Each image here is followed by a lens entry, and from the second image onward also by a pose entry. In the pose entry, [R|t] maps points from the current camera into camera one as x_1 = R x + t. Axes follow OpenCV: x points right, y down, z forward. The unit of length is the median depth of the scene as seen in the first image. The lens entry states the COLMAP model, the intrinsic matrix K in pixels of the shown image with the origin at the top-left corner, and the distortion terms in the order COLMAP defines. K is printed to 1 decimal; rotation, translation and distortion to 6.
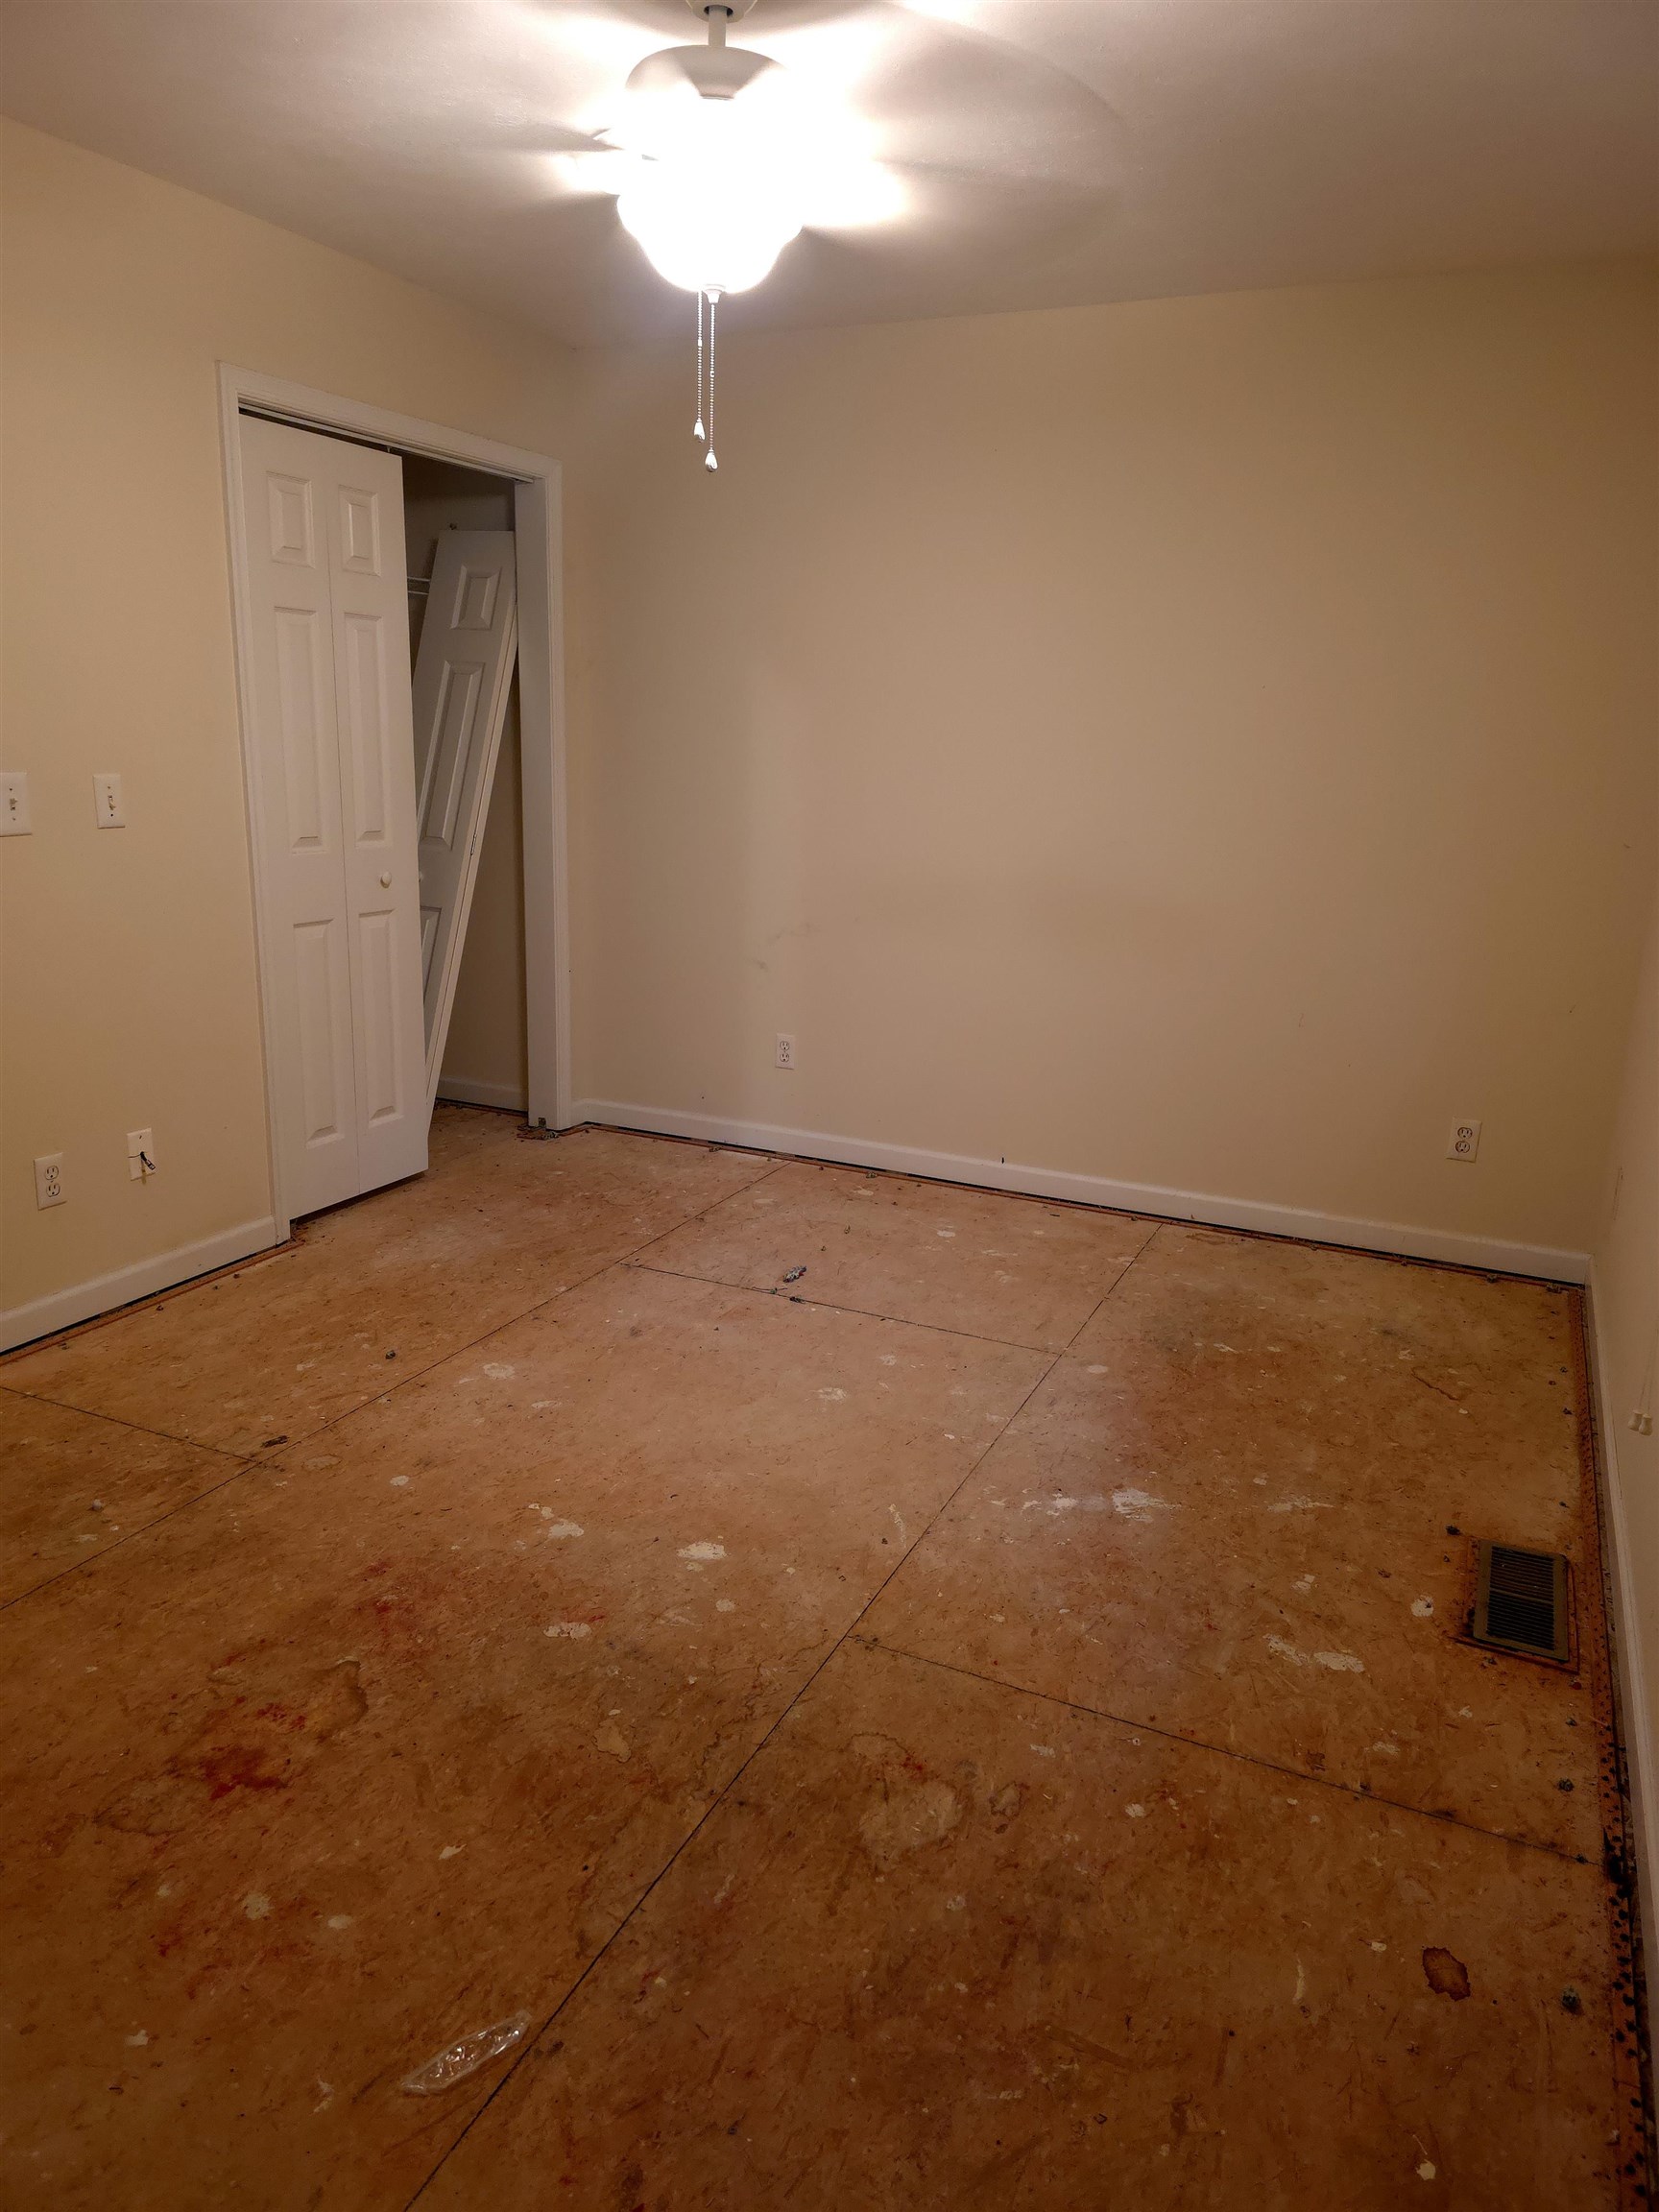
lens RADIAL K [[1584.8, 0, 829.5], [0, 1584.8, 1106.0], [0, 0, 1]] dist [0.076087, -0.098232]
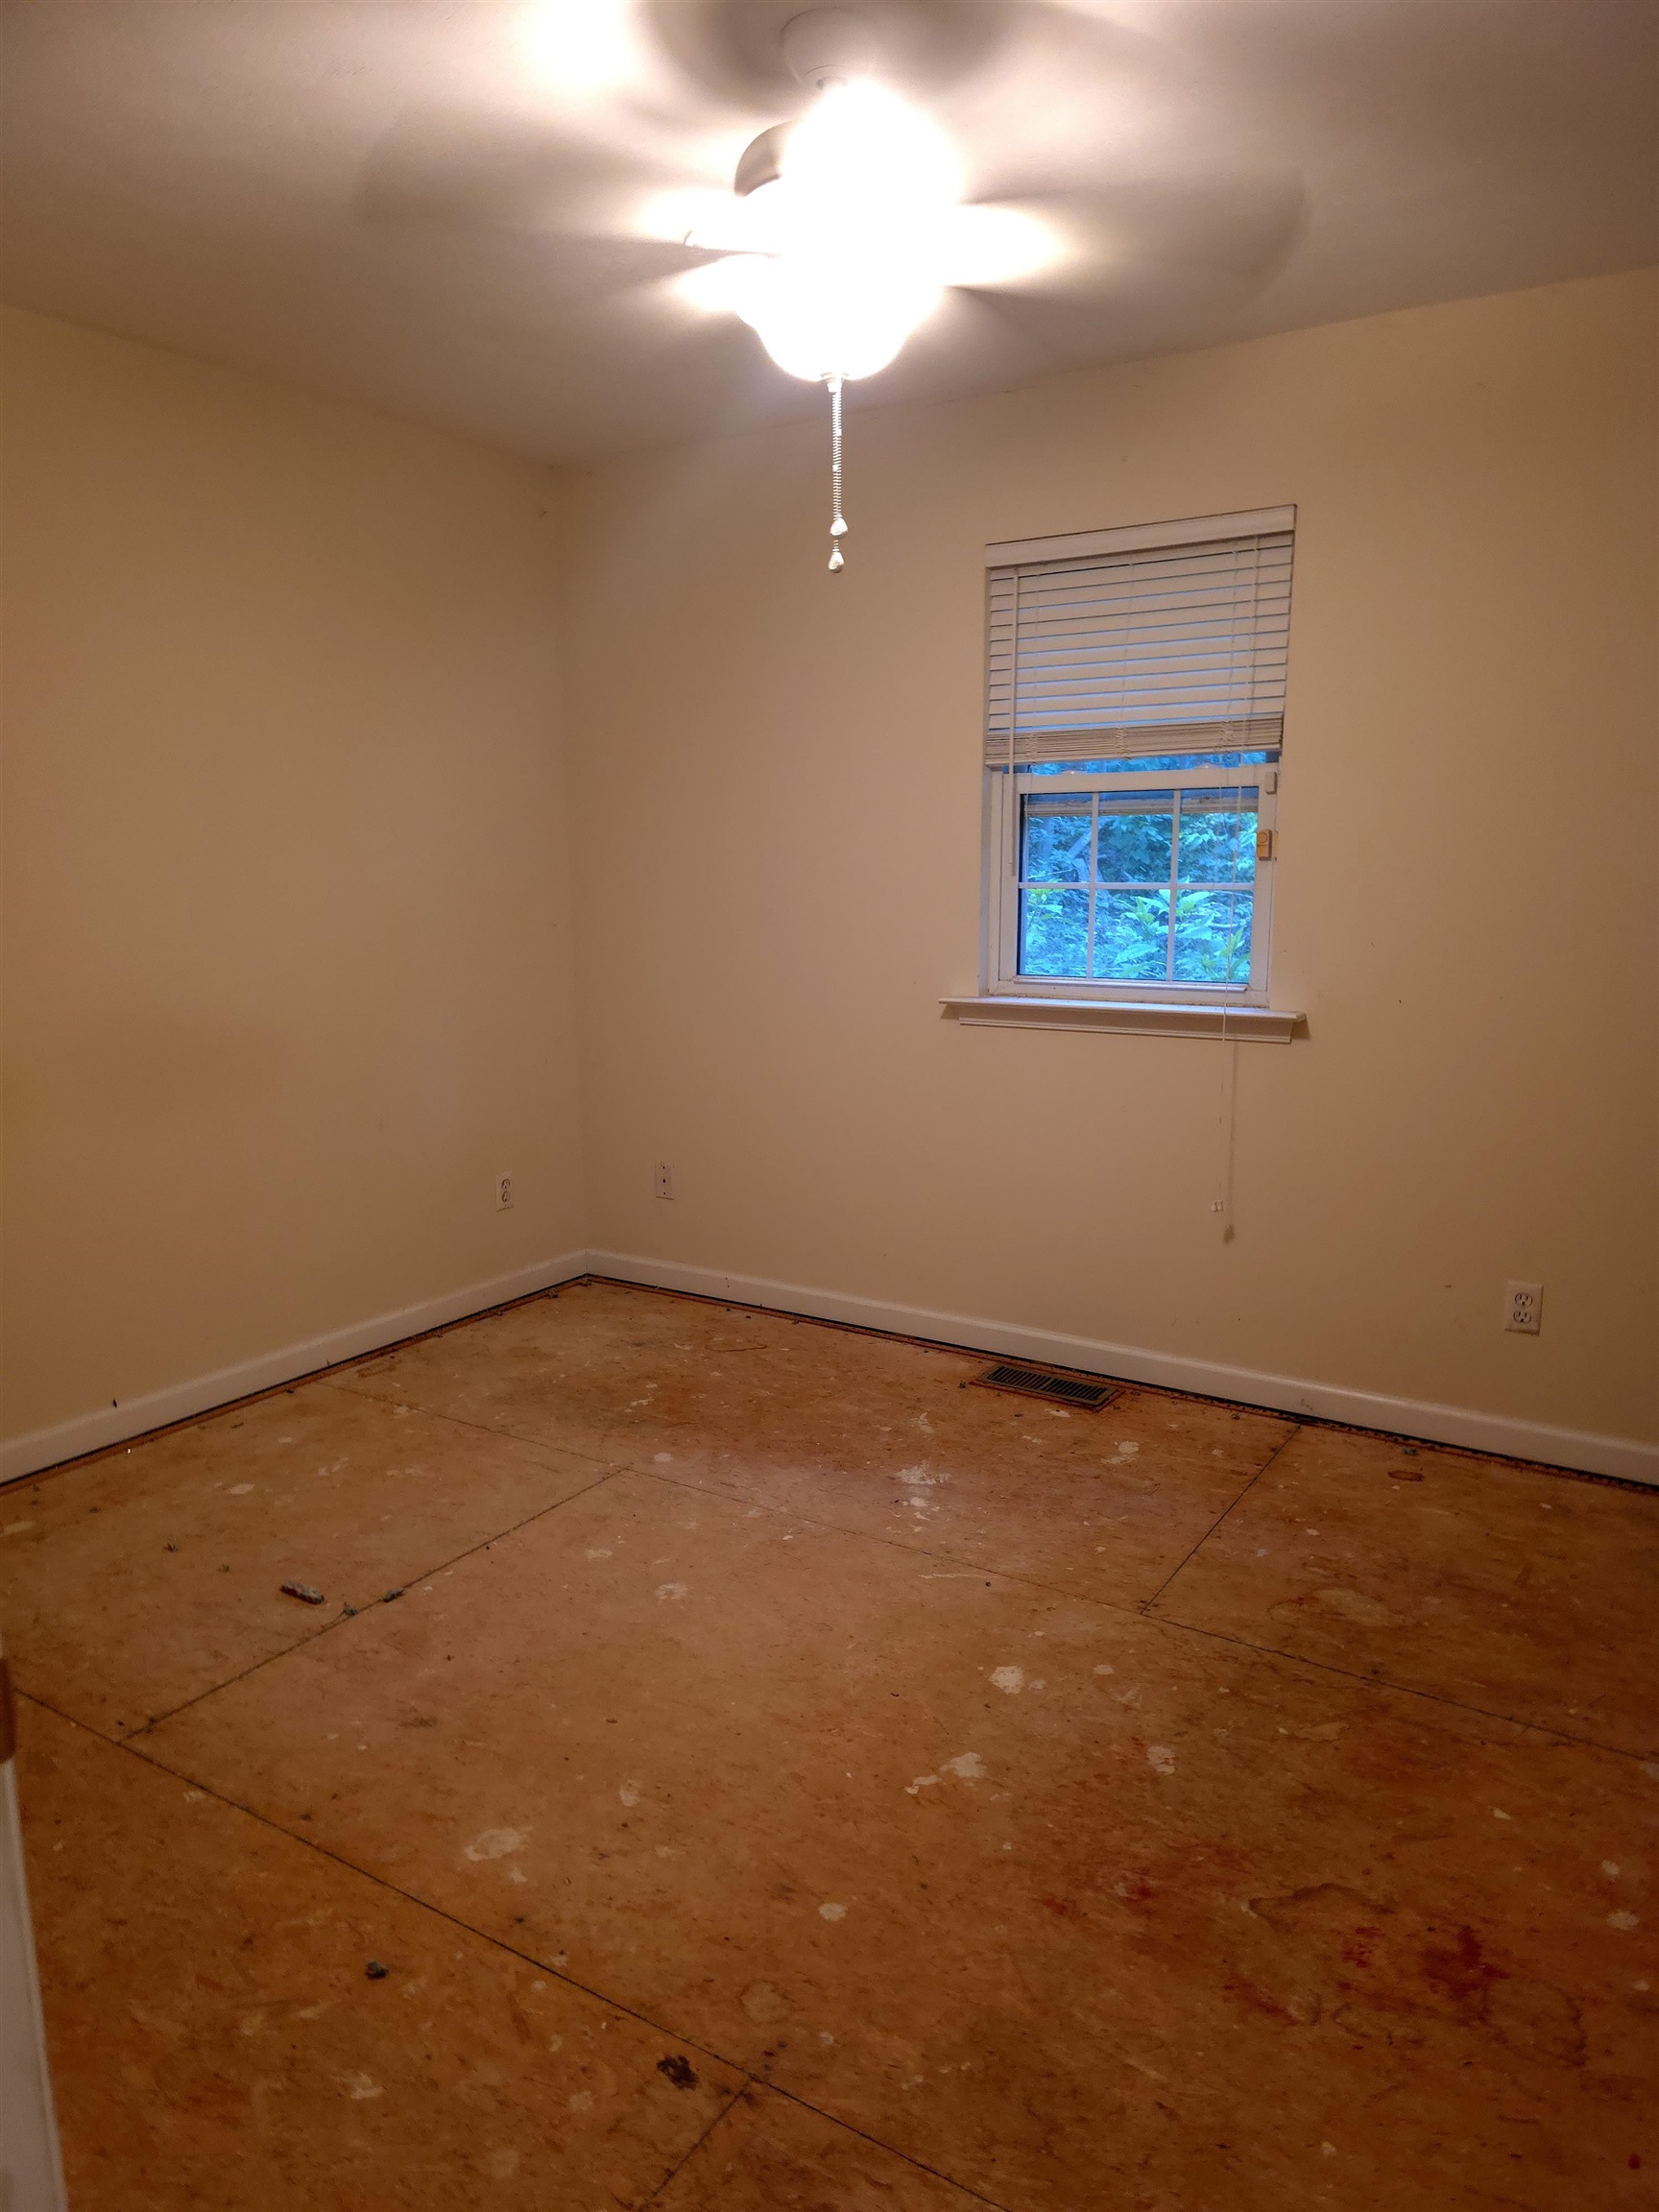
lens RADIAL K [[1483.5, 0, 843.6], [0, 1483.5, 1118.9], [0, 0, 1]] dist [0.080249, -0.079916]
pose [[0.101200, -0.213883, 0.971603, -0.881051], [0.241483, 0.952691, 0.184567, -0.242850], [-0.965114, 0.215947, 0.148061, 0.833411]]
